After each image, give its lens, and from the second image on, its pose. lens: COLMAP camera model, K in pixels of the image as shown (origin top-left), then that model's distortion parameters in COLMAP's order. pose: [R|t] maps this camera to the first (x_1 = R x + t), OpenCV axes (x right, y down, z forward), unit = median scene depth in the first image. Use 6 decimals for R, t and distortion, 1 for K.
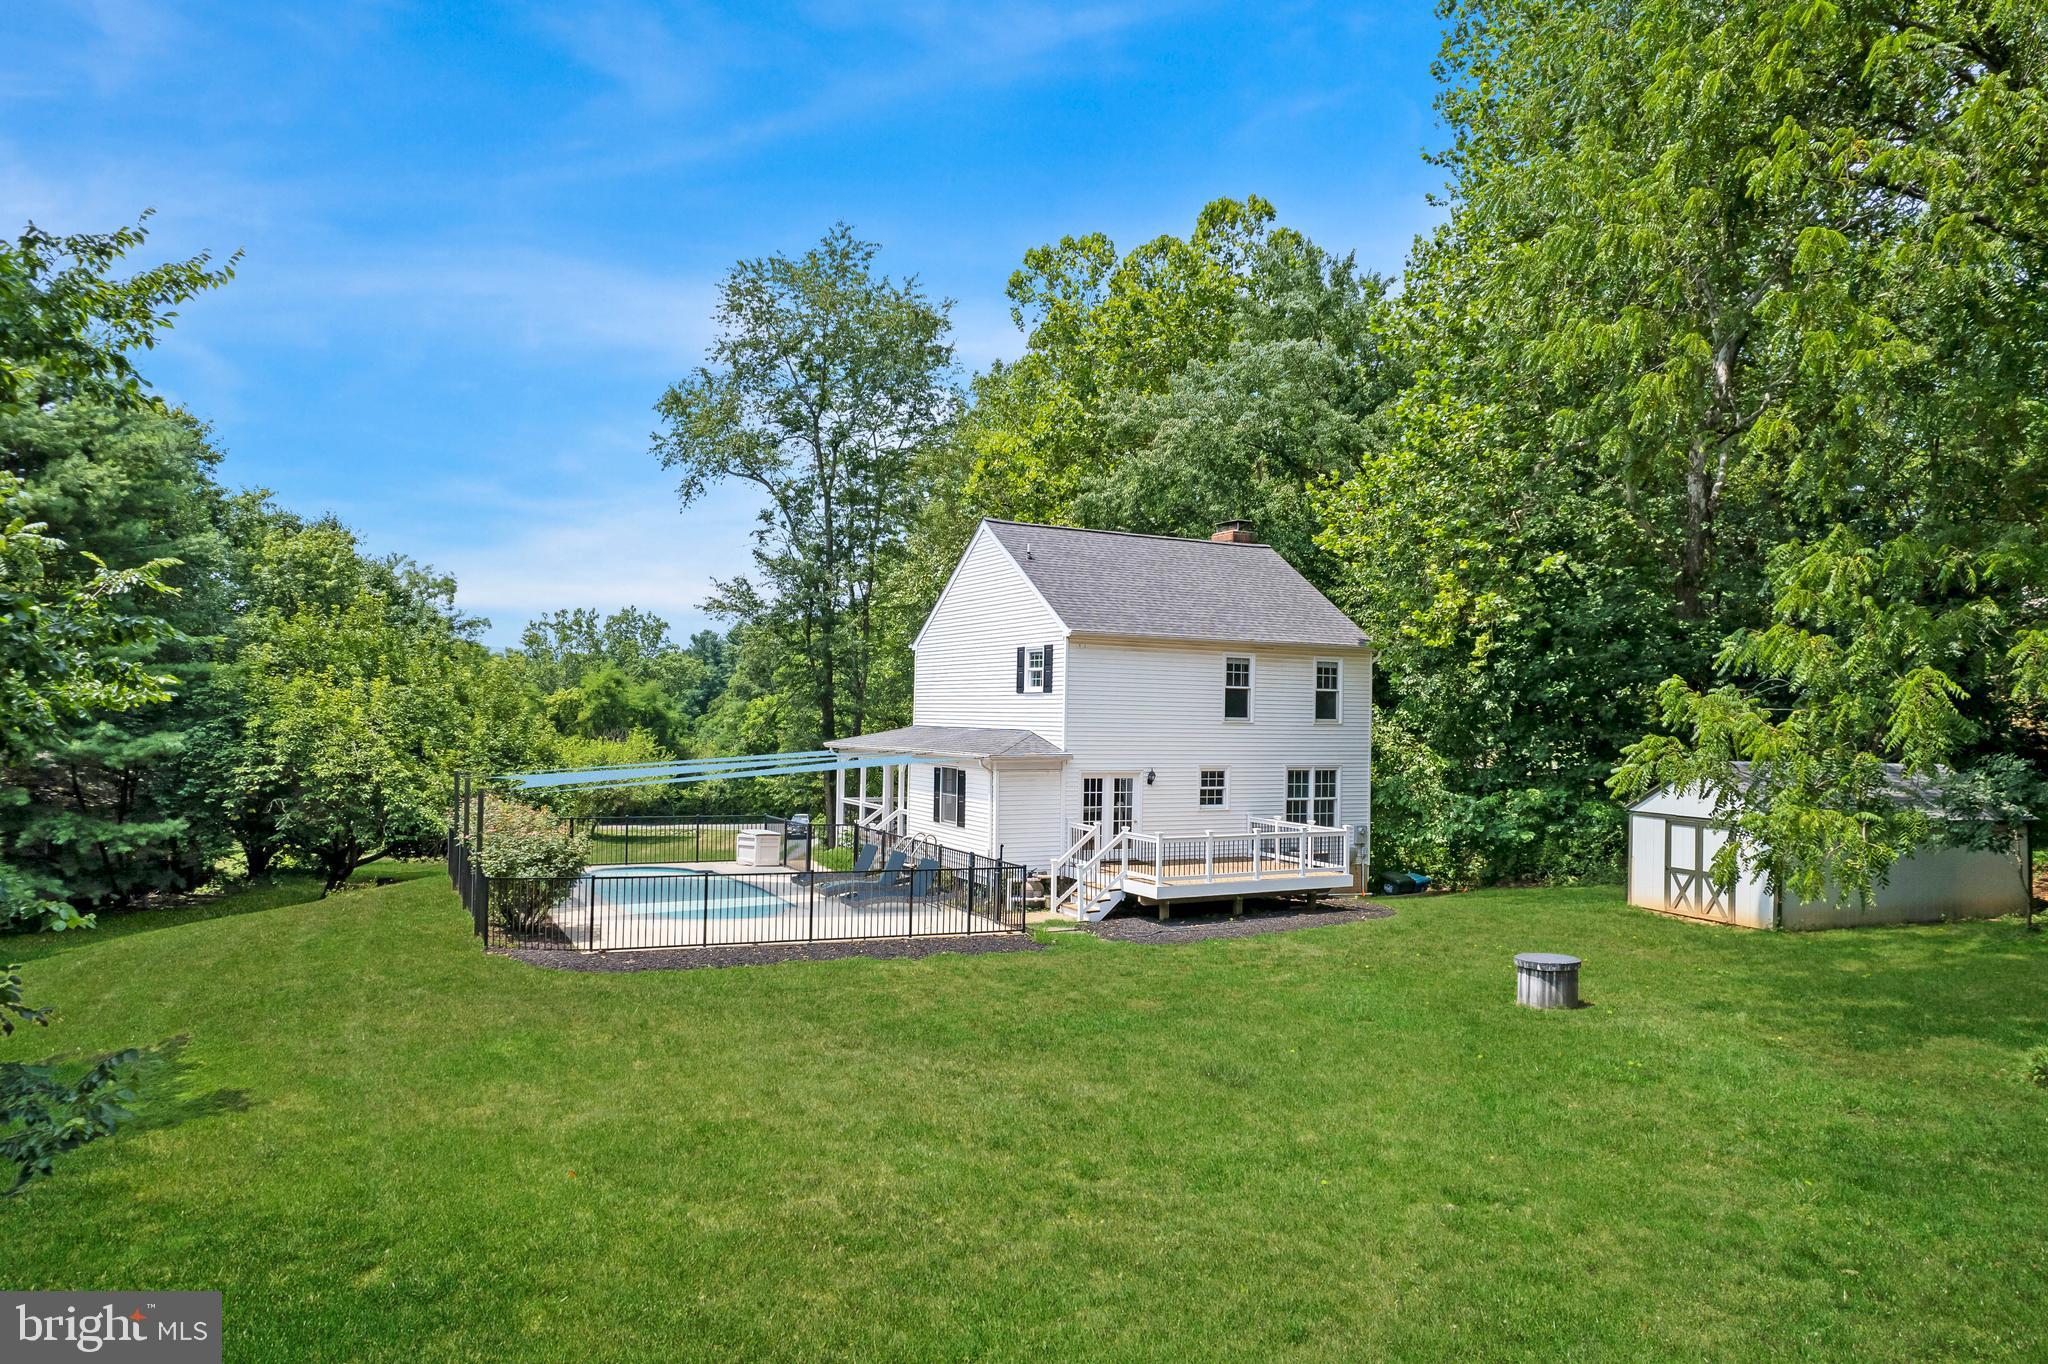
lens RADIAL K [[1321.8, 0, 1031.1], [0, 1321.8, 698.7], [0, 0, 1]] dist [-0.025700, 0.001736]
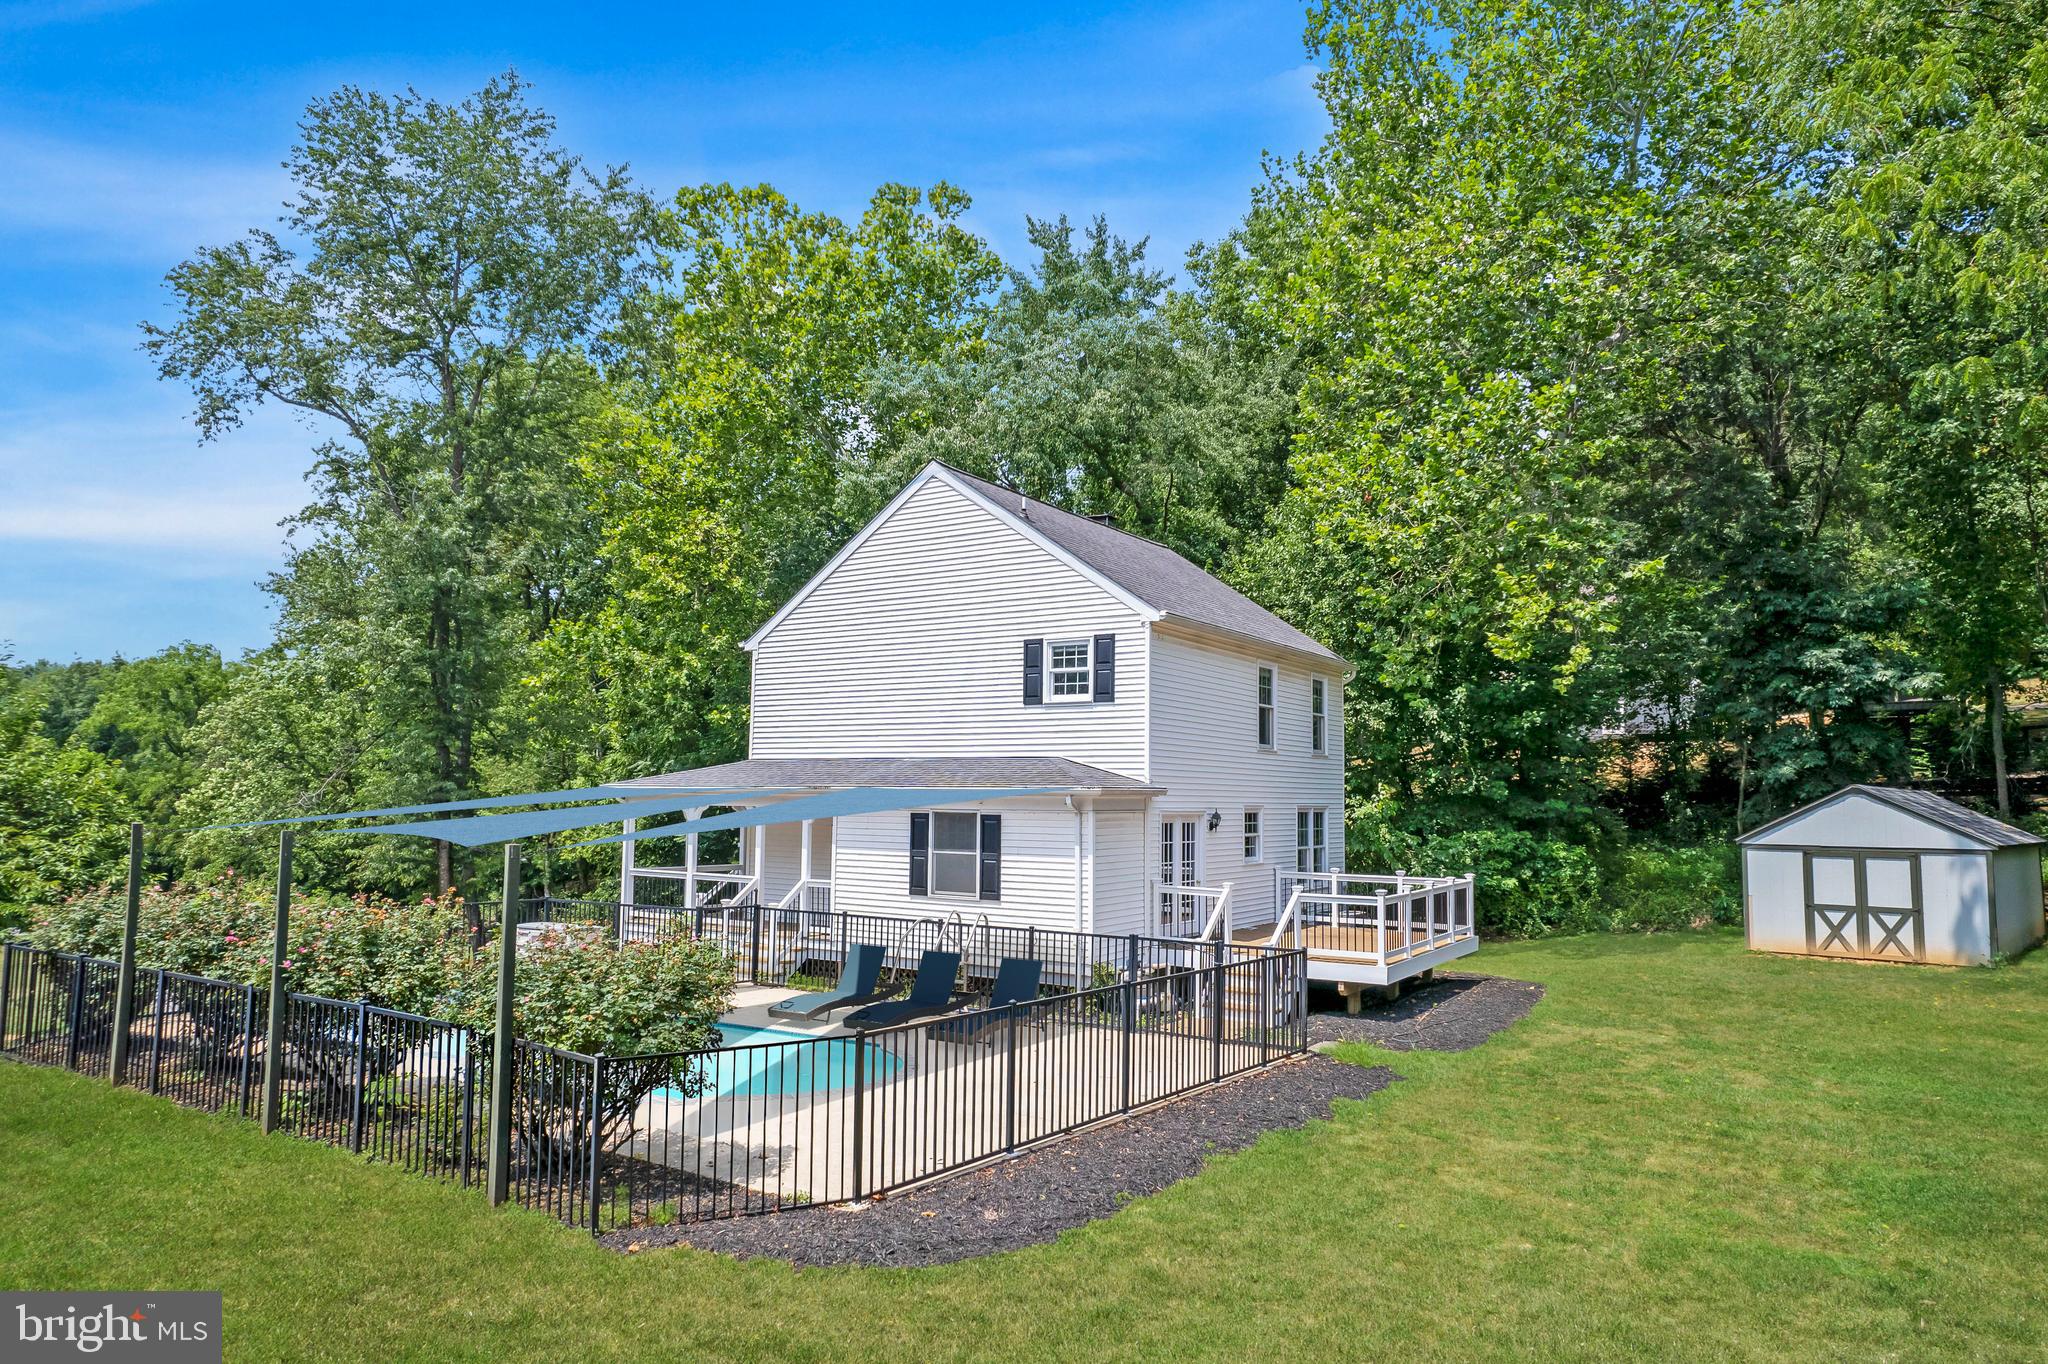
lens RADIAL K [[1321.8, 0, 1029.9], [0, 1321.8, 674.5], [0, 0, 1]] dist [-0.025700, 0.001736]
pose [[0.873981, 0.037457, 0.484515, -0.352265], [-0.002366, 0.997341, -0.072836, 0.031114], [-0.485955, 0.062511, 0.871745, 0.388730]]
